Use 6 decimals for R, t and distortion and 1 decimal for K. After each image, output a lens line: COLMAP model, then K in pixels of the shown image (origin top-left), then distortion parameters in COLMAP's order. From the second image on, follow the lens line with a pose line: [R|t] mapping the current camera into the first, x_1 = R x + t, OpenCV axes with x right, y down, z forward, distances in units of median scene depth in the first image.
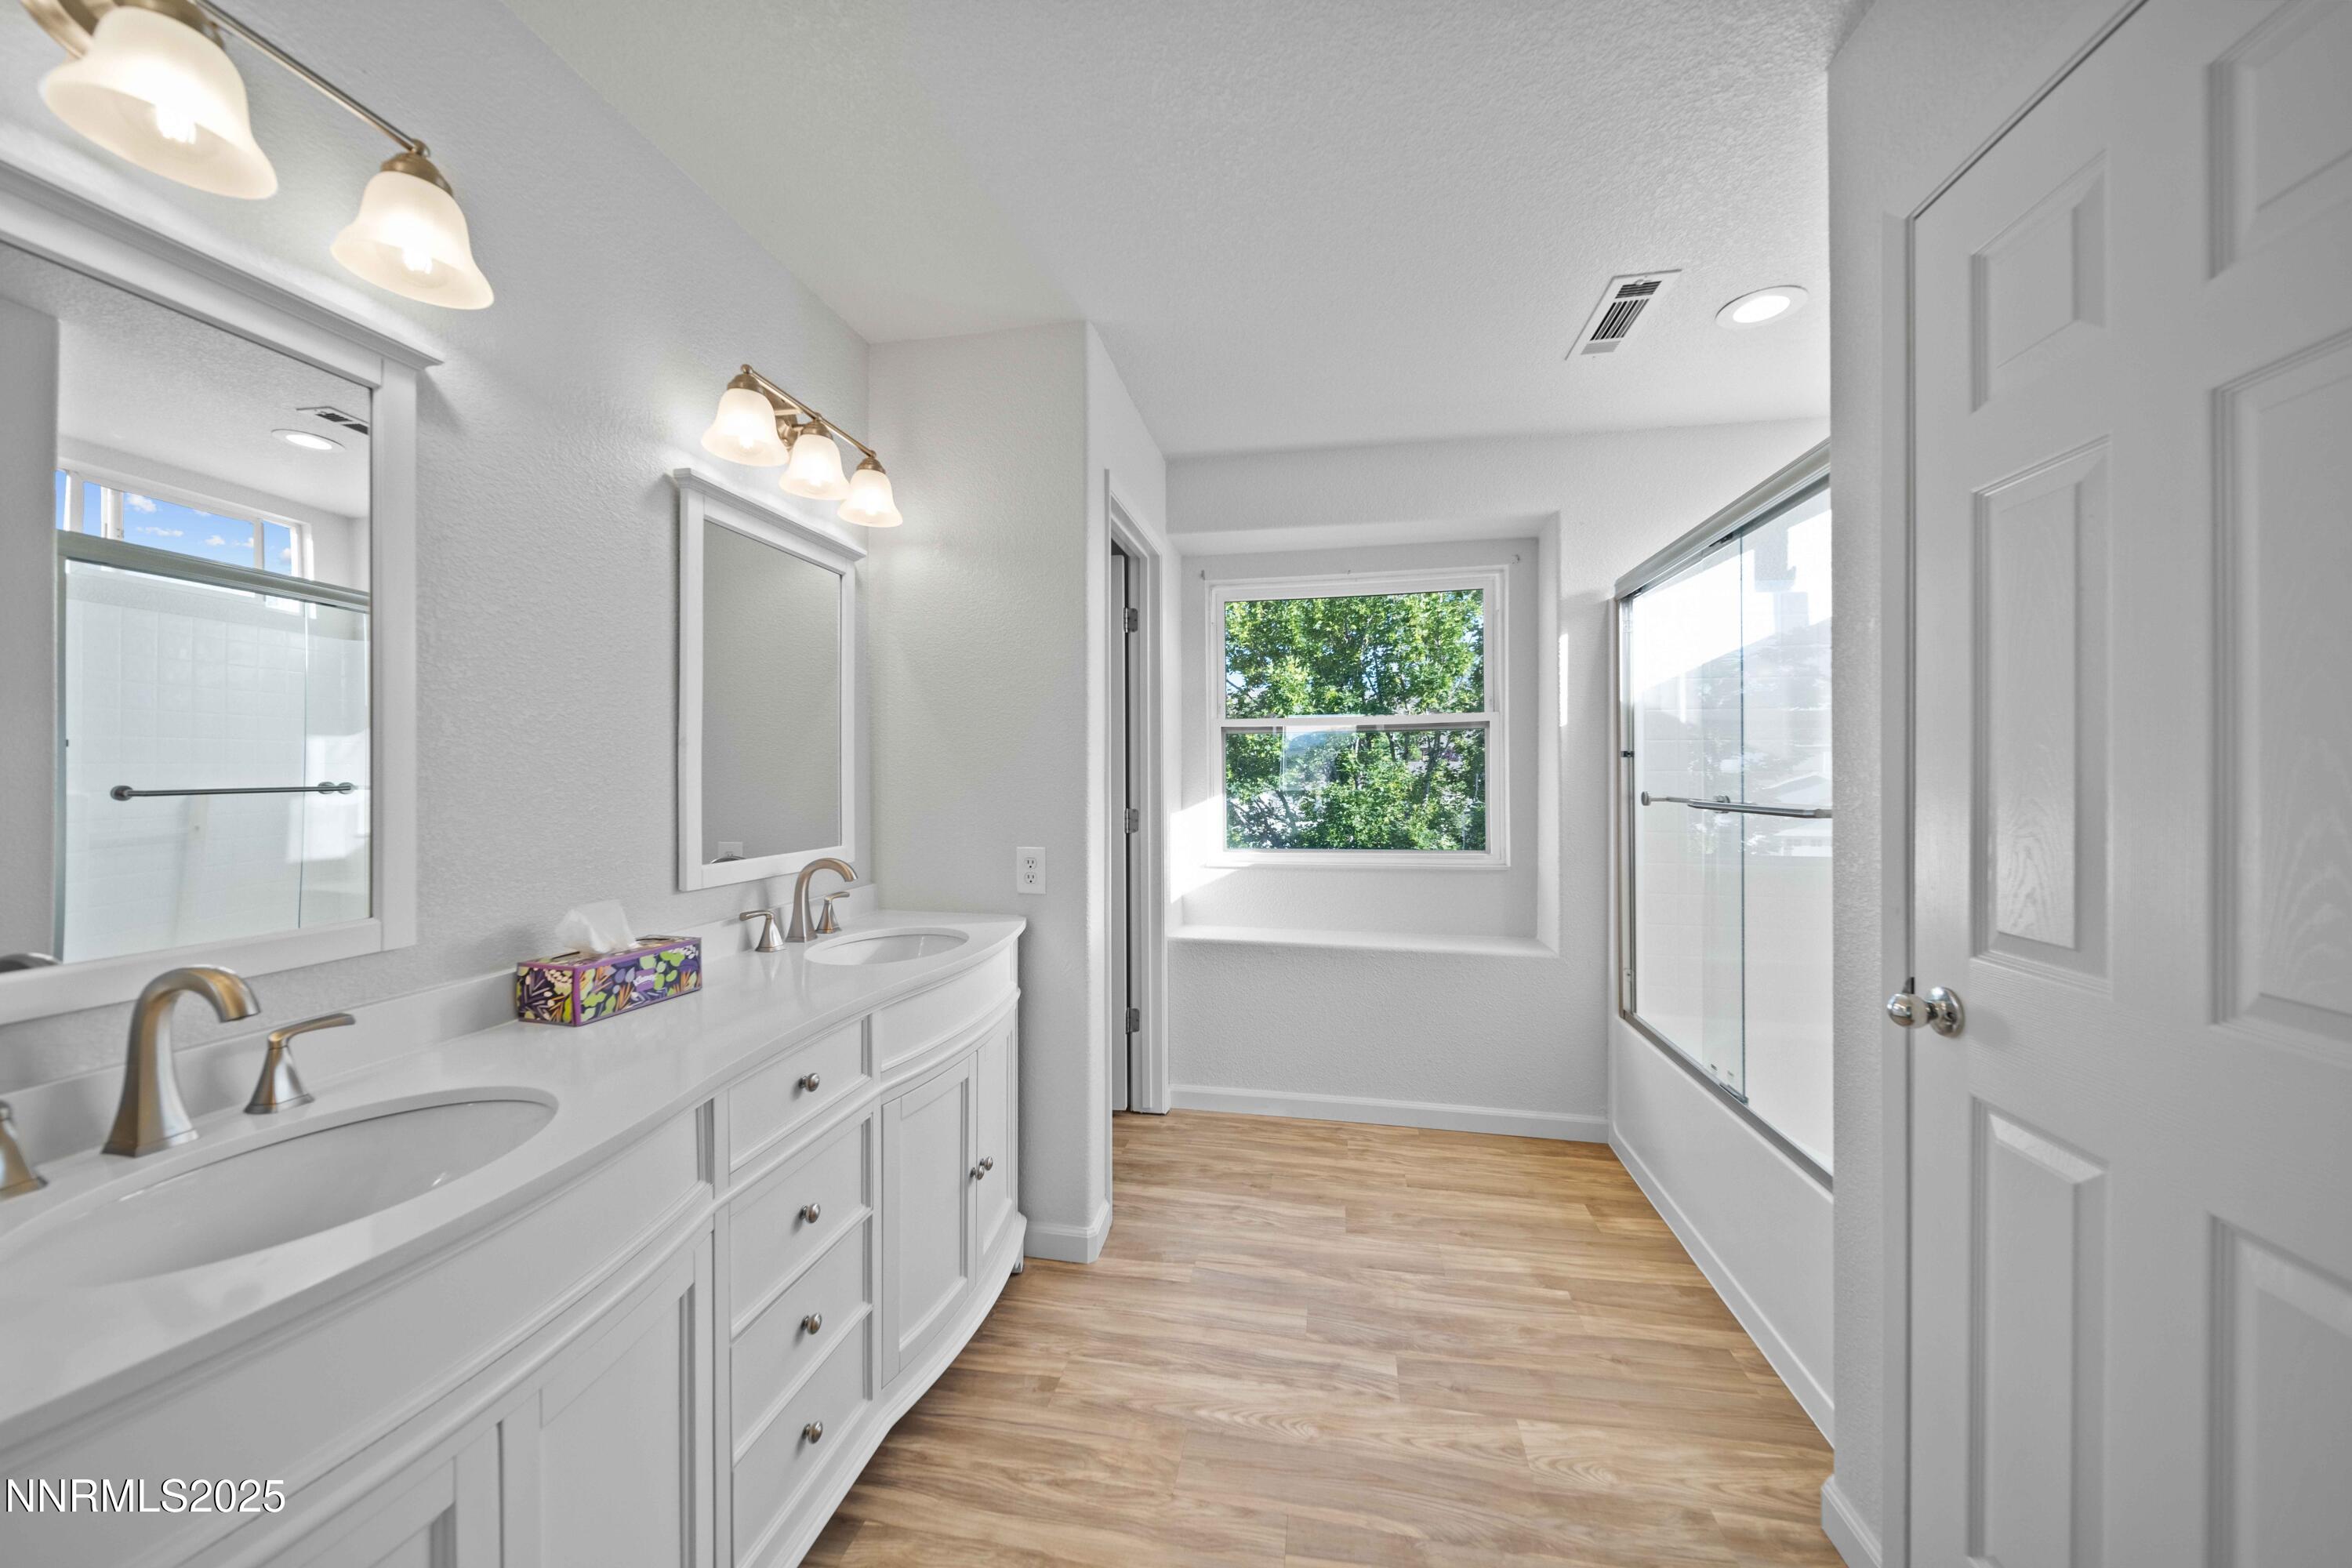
lens RADIAL K [[840.5, 0, 1177.9], [0, 840.5, 774.6], [0, 0, 1]] dist [-0.000107, 0.000128]
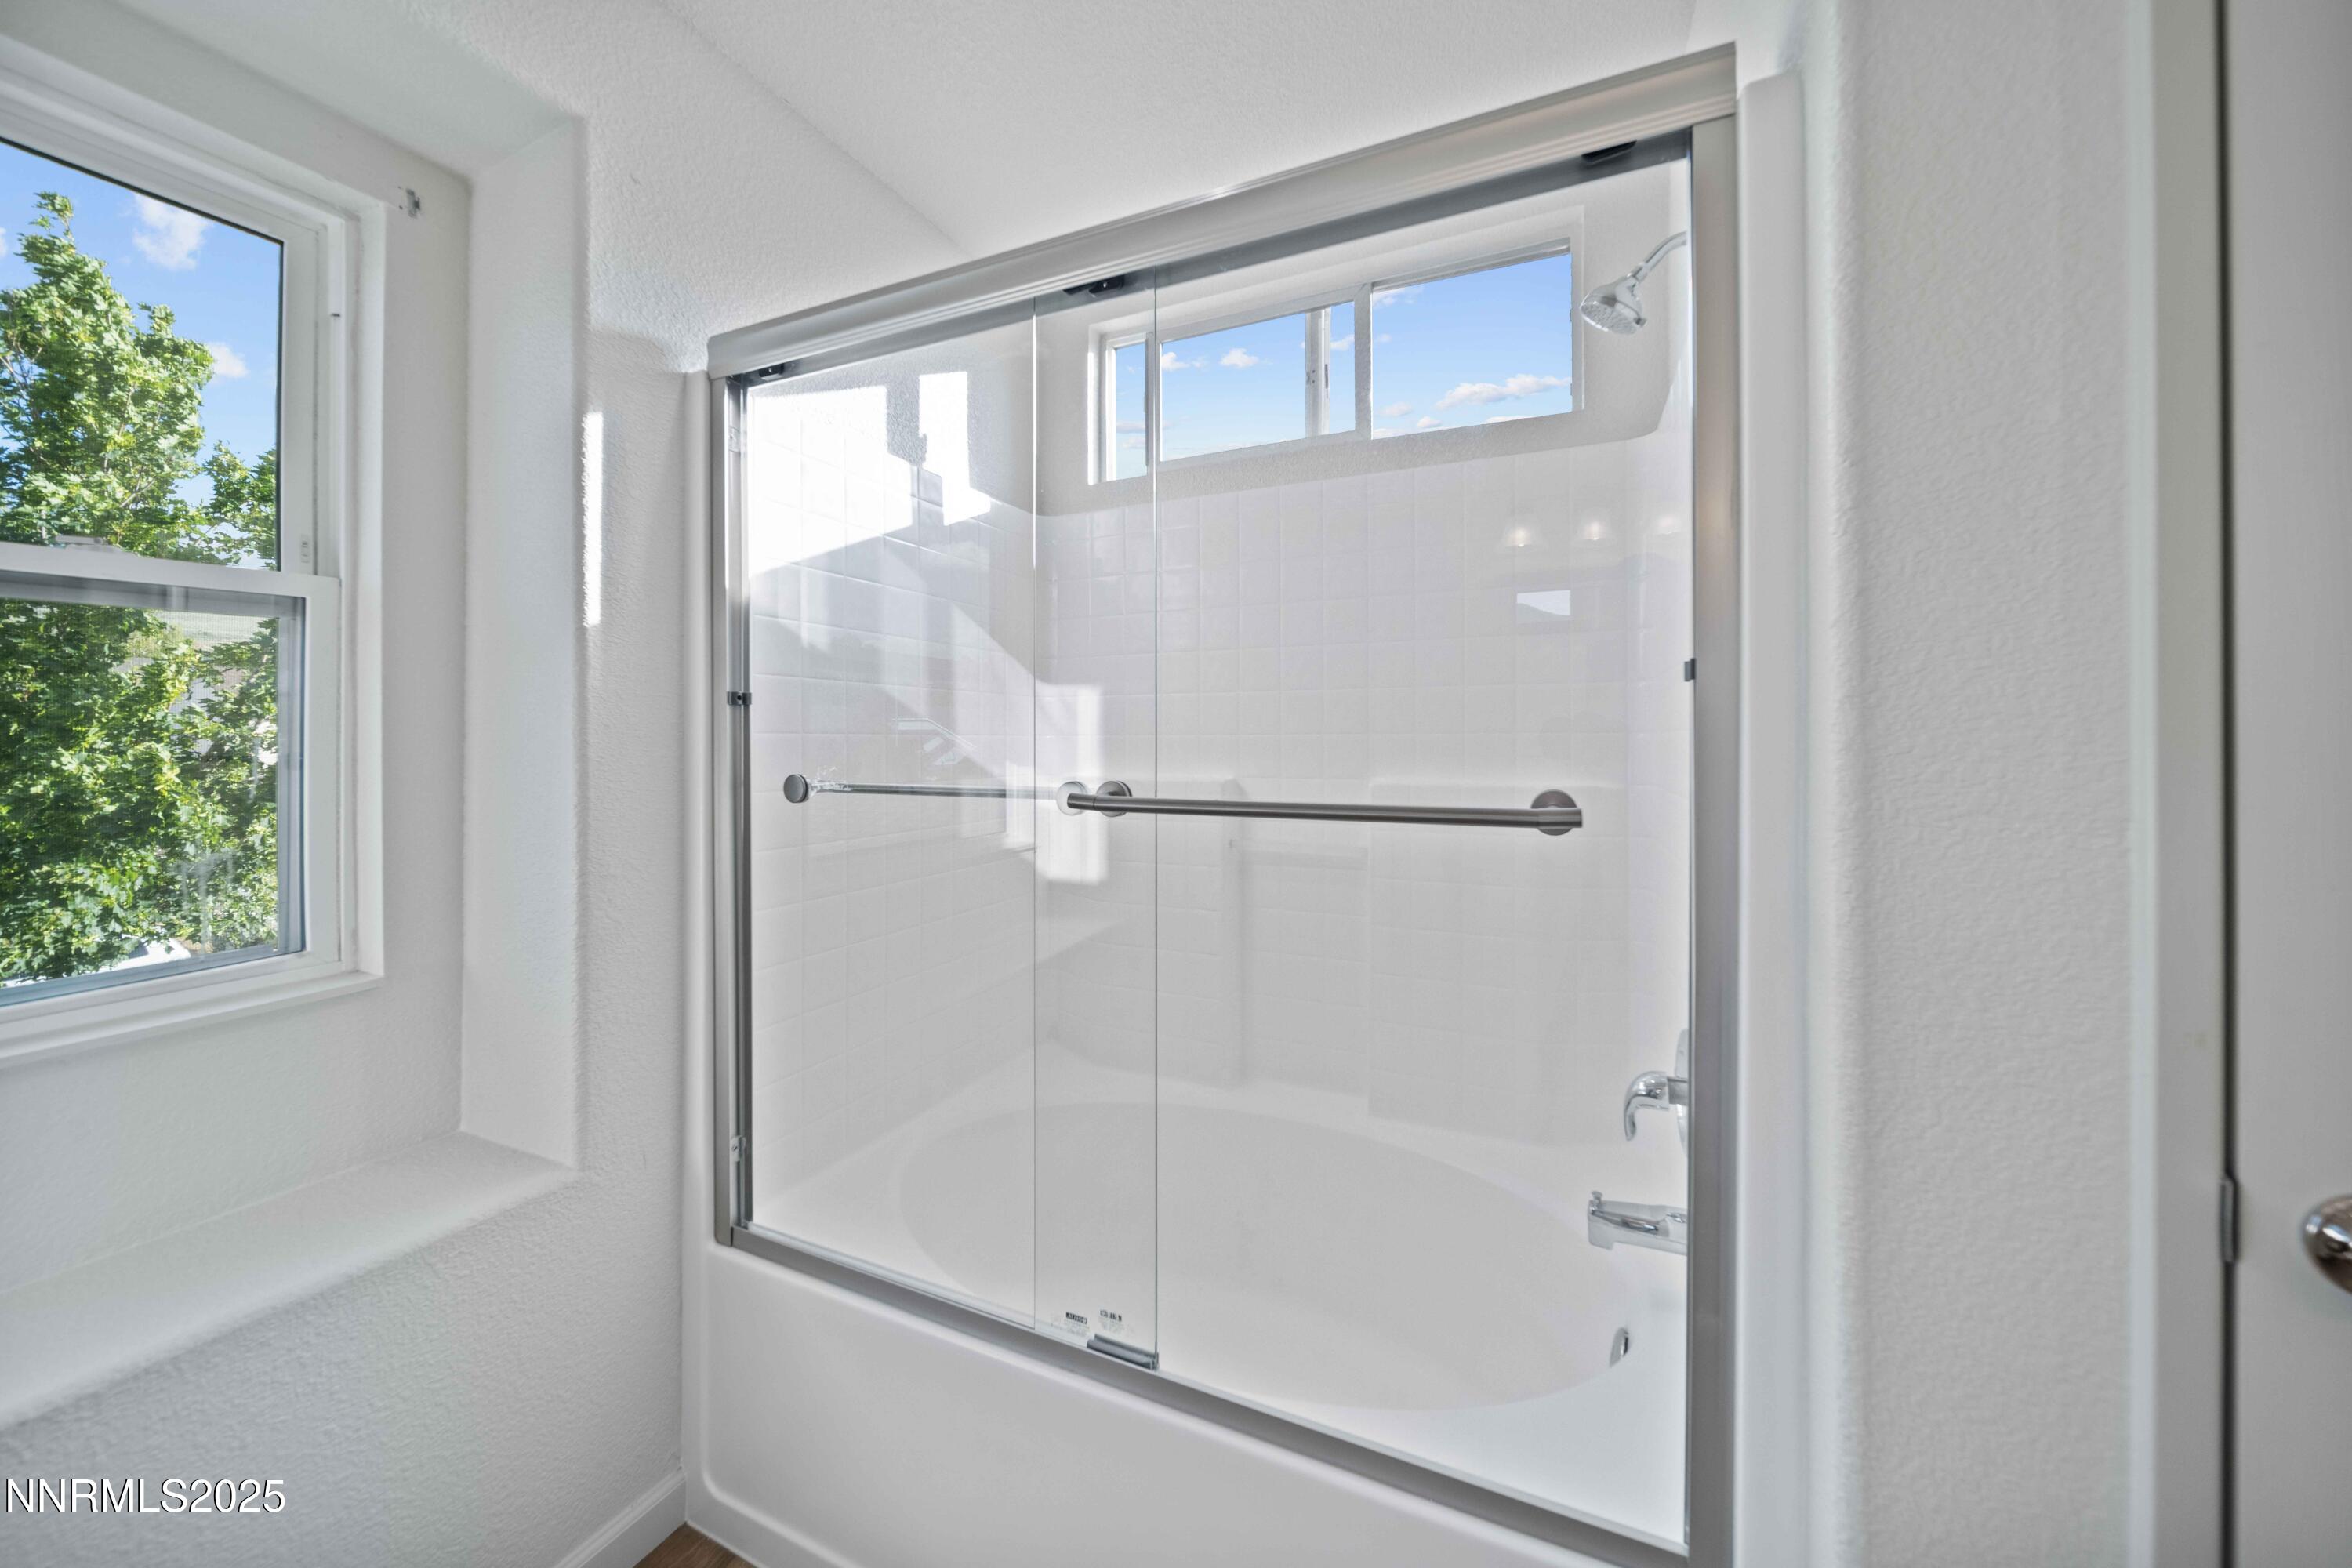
lens RADIAL K [[840.5, 0, 1215.3], [0, 840.5, 728.3], [0, 0, 1]] dist [-0.000107, 0.000128]
pose [[0.239968, 0.008047, 0.970747, 0.124039], [0.002710, 0.999956, -0.008959, -0.002168], [-0.970777, 0.004780, 0.239936, 0.603855]]
